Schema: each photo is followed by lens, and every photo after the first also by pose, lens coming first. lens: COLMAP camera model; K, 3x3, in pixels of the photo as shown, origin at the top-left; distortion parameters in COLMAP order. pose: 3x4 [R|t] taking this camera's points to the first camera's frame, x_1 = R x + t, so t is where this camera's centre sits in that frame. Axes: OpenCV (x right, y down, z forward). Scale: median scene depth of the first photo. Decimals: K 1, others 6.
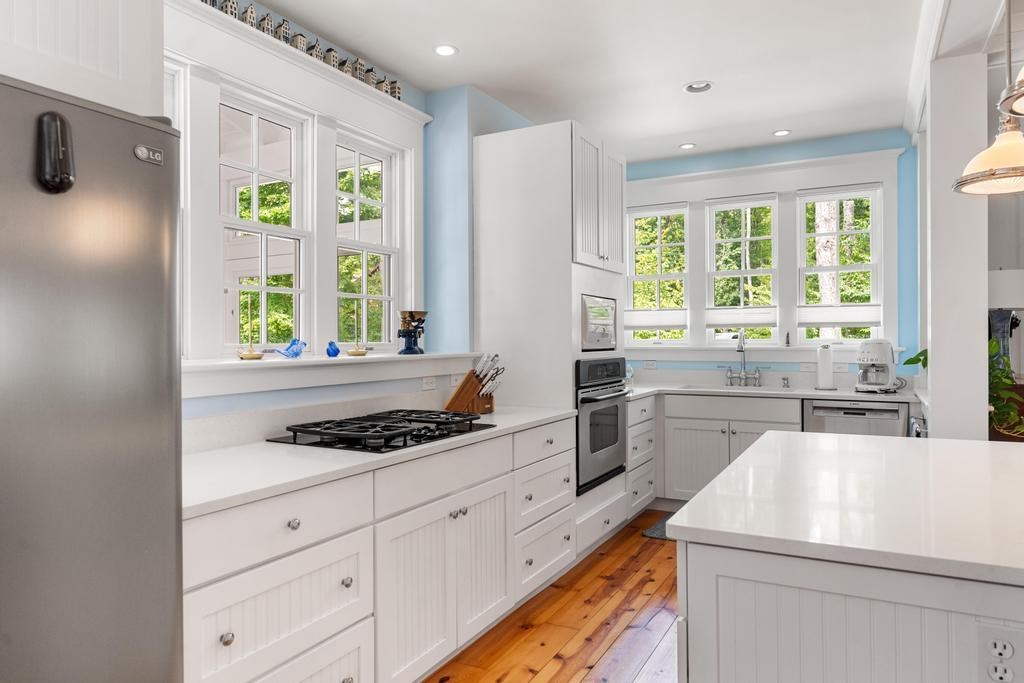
lens RADIAL K [[656.8, 0, 510.9], [0, 656.8, 340.3], [0, 0, 1]] dist [0.003411, 0.001124]
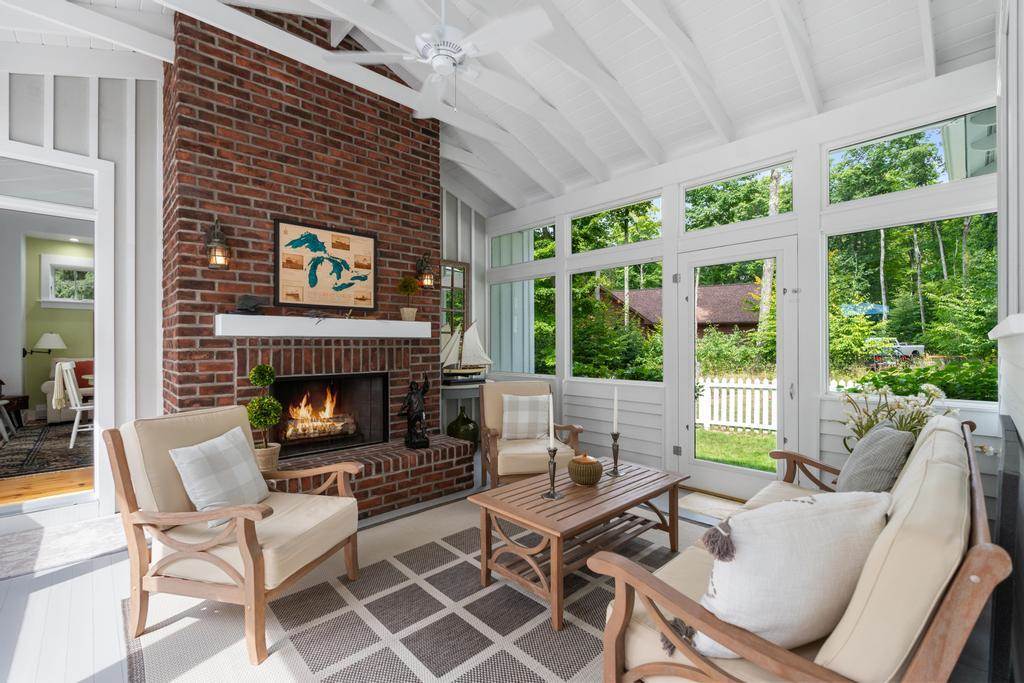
lens RADIAL K [[450.4, 0, 513.9], [0, 450.4, 345.0], [0, 0, 1]] dist [0.001992, -0.000961]
pose [[0.949815, 0.000110, -0.312812, -0.695427], [-0.001094, 0.999995, -0.002969, 0.058229], [0.312810, 0.003163, 0.949811, 0.274841]]
